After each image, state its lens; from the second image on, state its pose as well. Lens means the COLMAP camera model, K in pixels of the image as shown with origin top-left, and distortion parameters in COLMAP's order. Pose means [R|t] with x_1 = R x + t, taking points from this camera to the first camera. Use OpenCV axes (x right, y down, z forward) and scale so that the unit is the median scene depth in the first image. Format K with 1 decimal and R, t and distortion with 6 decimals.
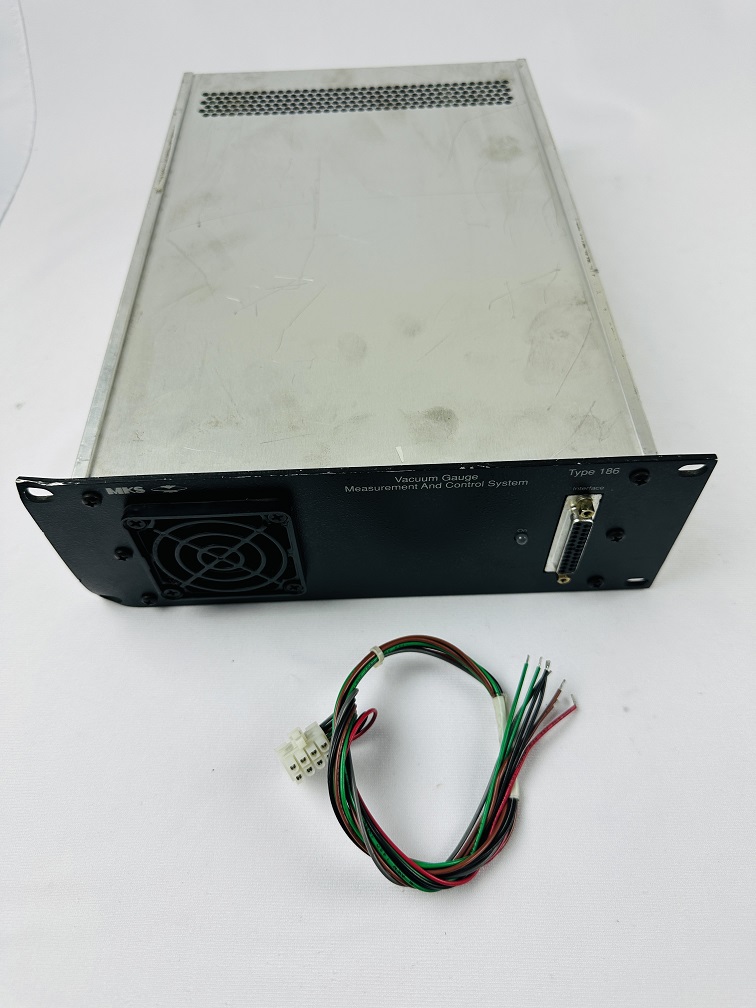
lens RADIAL K [[749.3, 0, 378.0], [0, 749.3, 504.0], [0, 0, 1]] dist [0.000206, -0.124079]
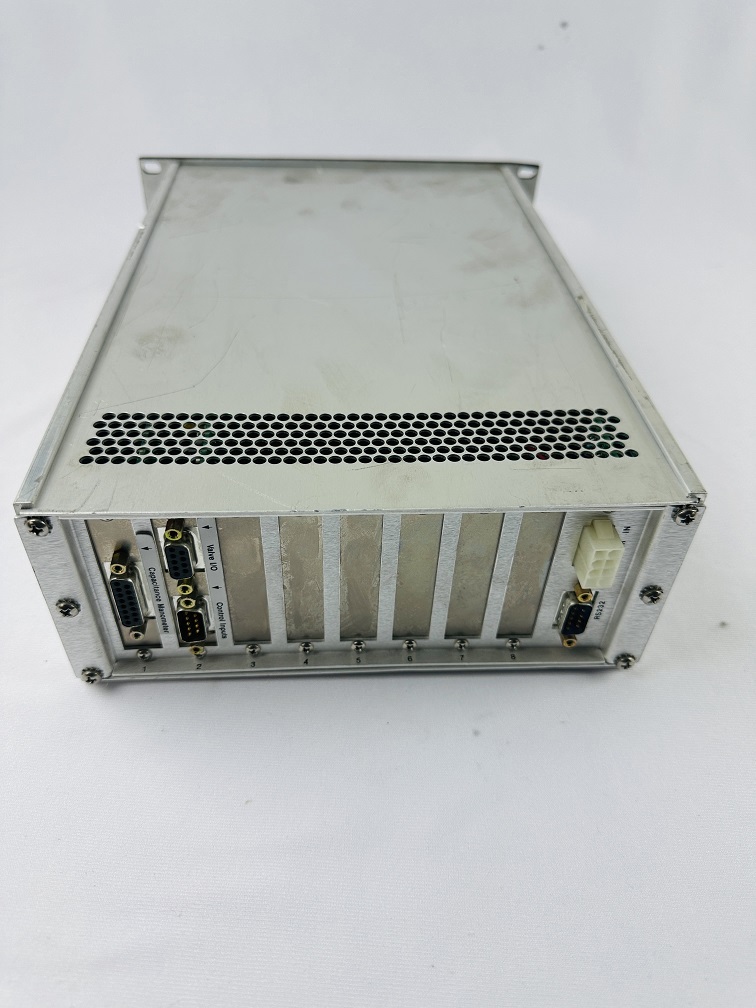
lens RADIAL K [[749.3, 0, 378.0], [0, 749.3, 504.0], [0, 0, 1]] dist [0.000206, -0.124079]
pose [[-0.999364, 0.012522, -0.033395, -0.023815], [-0.034518, -0.103972, 0.993981, -1.276521], [0.008974, 0.994501, 0.104339, 1.113367]]
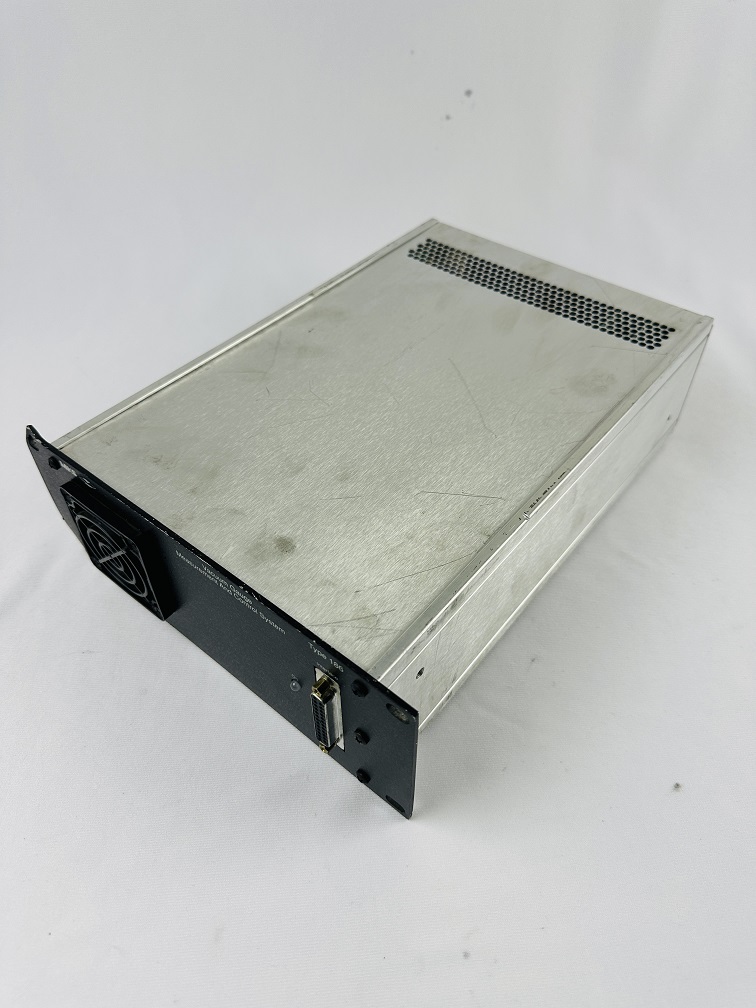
lens RADIAL K [[749.3, 0, 378.0], [0, 749.3, 504.0], [0, 0, 1]] dist [0.000206, -0.124079]
pose [[0.749197, 0.485535, -0.450511, 0.501761], [-0.542506, 0.840046, 0.003170, -0.188178], [0.379989, 0.242030, 0.892765, 0.014222]]
